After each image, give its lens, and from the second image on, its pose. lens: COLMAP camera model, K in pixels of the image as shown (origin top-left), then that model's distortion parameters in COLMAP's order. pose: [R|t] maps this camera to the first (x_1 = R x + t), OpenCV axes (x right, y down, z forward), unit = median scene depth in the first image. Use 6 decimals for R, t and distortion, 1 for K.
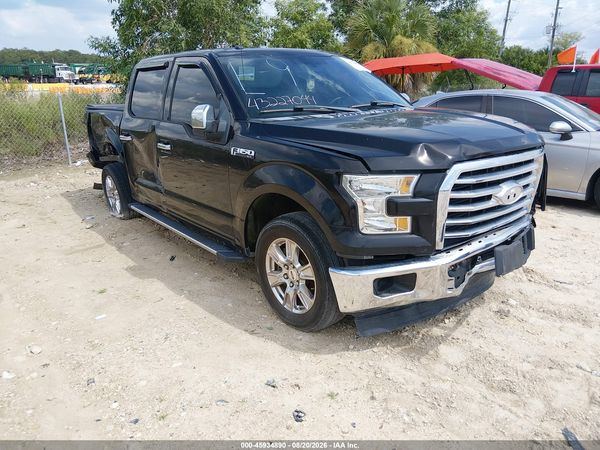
lens RADIAL K [[456.1, 0, 300.0], [0, 456.1, 225.0], [0, 0, 1]] dist [0.089509, -0.167289]
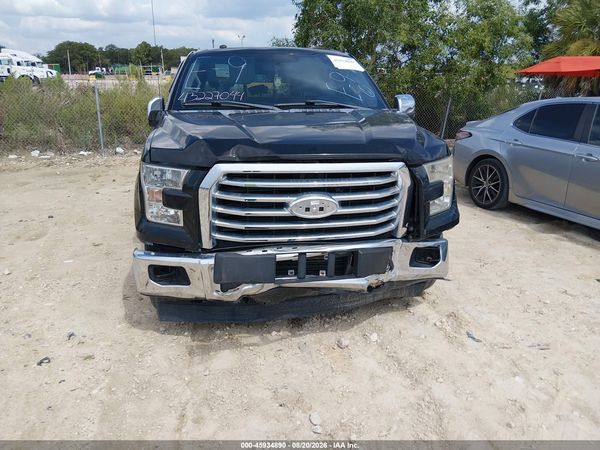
lens RADIAL K [[456.1, 0, 300.0], [0, 456.1, 225.0], [0, 0, 1]] dist [0.089509, -0.167289]
pose [[0.875716, 0.161704, -0.454942, 0.775884], [-0.162631, 0.985978, 0.037408, -0.056148], [0.454612, 0.041229, 0.889735, 0.183270]]
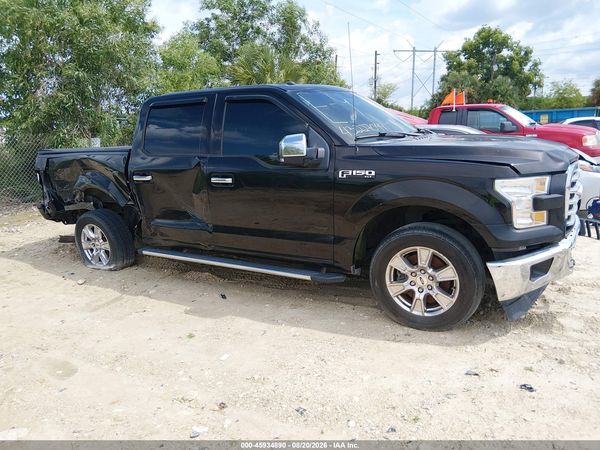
lens RADIAL K [[456.1, 0, 300.0], [0, 456.1, 225.0], [0, 0, 1]] dist [0.089509, -0.167289]
pose [[0.940942, -0.090852, 0.326150, -0.643527], [0.122720, 0.989335, -0.078459, 0.029059], [-0.315543, 0.113851, 0.942057, 0.050566]]
